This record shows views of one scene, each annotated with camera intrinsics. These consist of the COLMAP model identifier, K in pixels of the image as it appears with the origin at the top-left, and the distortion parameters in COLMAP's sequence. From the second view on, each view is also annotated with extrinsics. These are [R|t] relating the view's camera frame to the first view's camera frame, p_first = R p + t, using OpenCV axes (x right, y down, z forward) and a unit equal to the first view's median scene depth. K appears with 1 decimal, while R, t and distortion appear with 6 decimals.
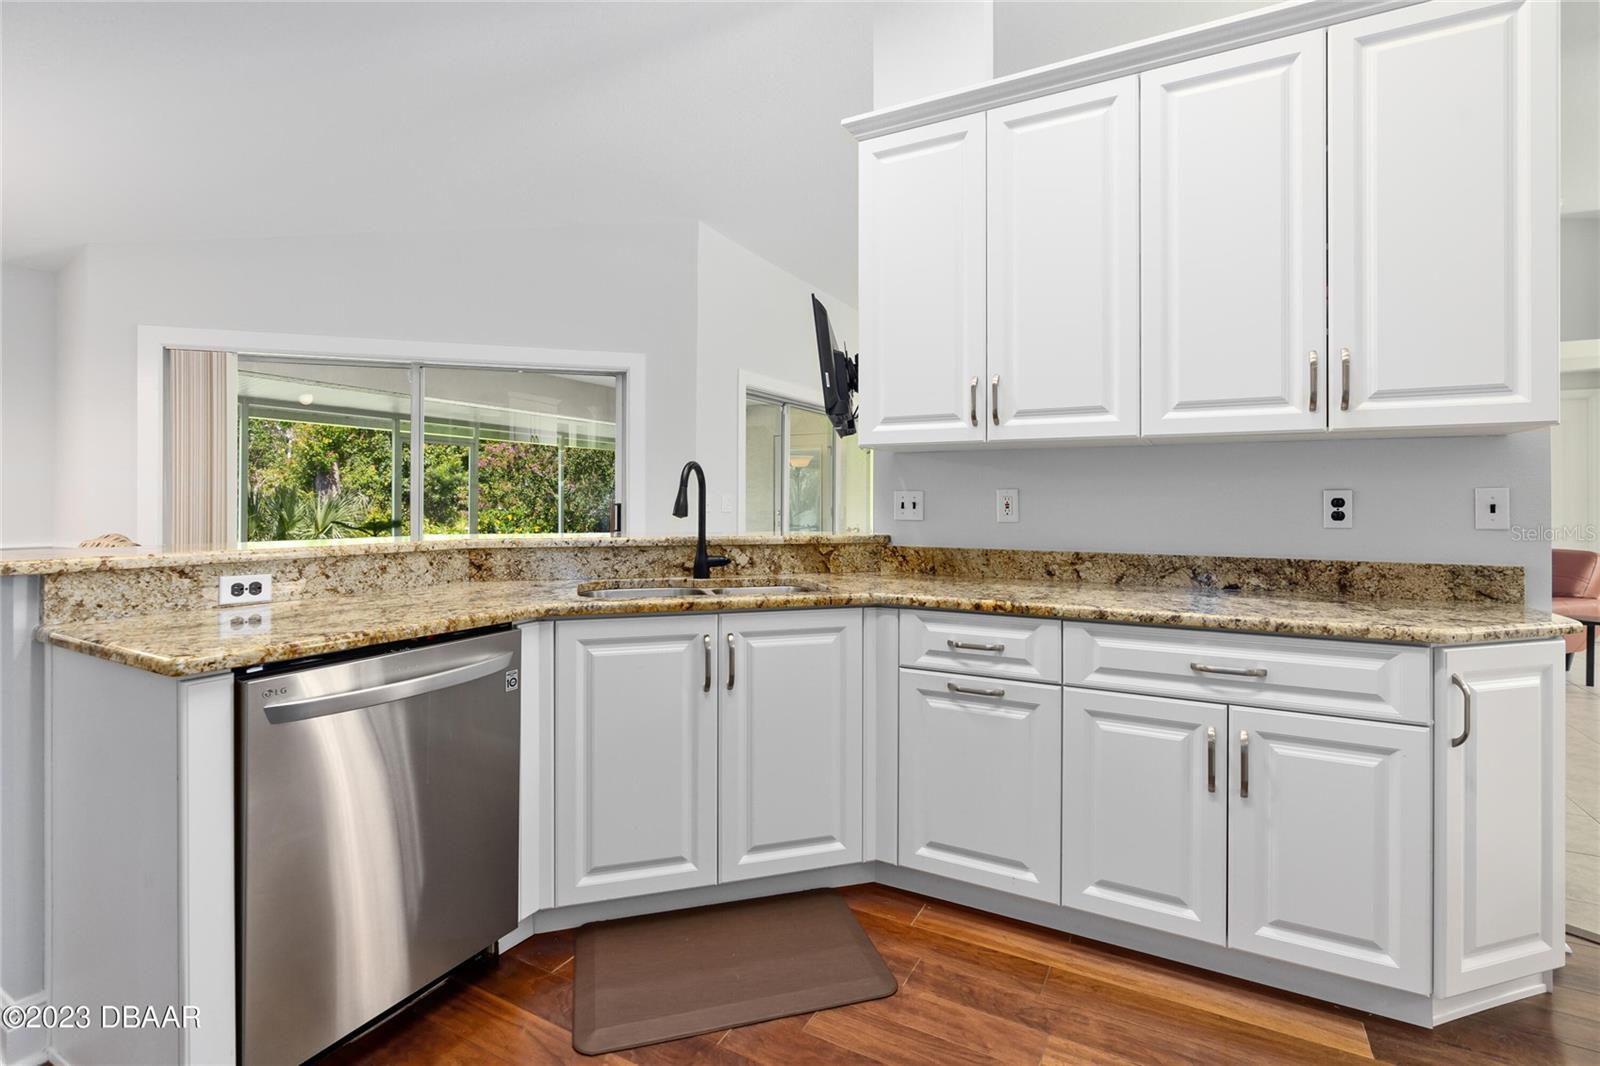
lens RADIAL K [[720.3, 0, 798.6], [0, 720.3, 492.7], [0, 0, 1]] dist [-0.012221, -0.000329]
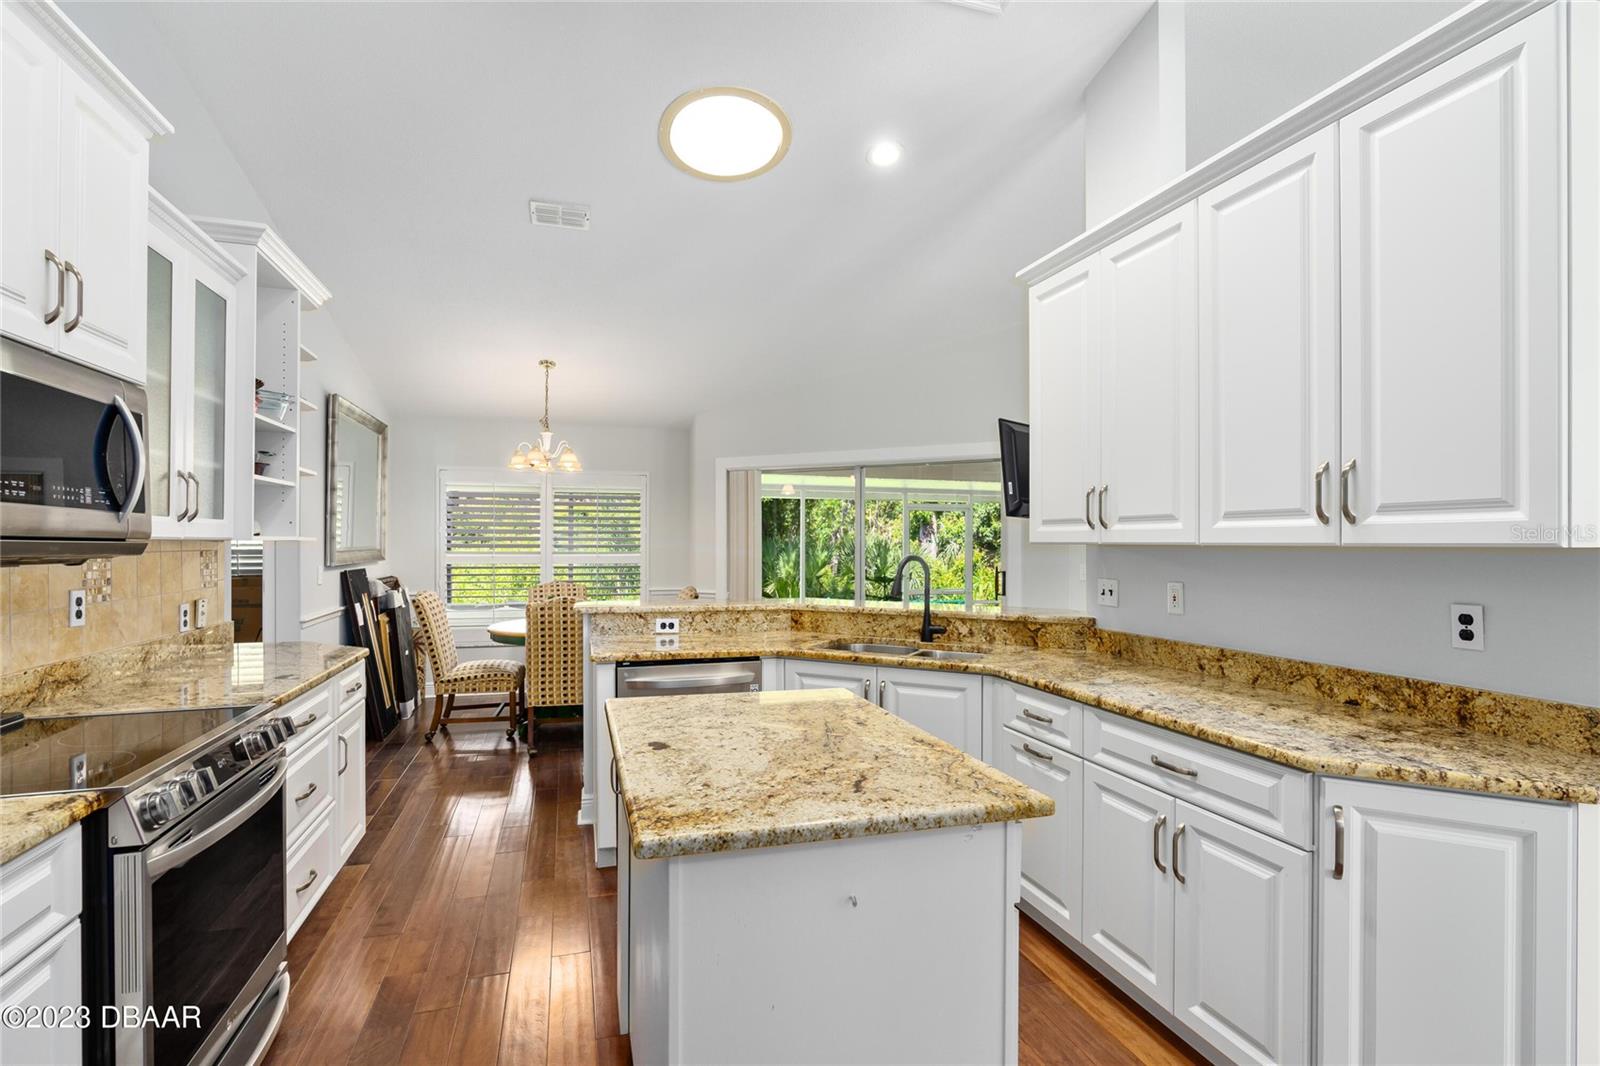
lens RADIAL K [[743.3, 0, 800.0], [0, 743.3, 533.0], [0, 0, 1]] dist [-0.003302, -0.000392]
pose [[0.718740, -0.011788, -0.695179, 0.791236], [0.006717, 0.999927, -0.010011, -0.084445], [0.695247, 0.002525, 0.718767, -0.184735]]
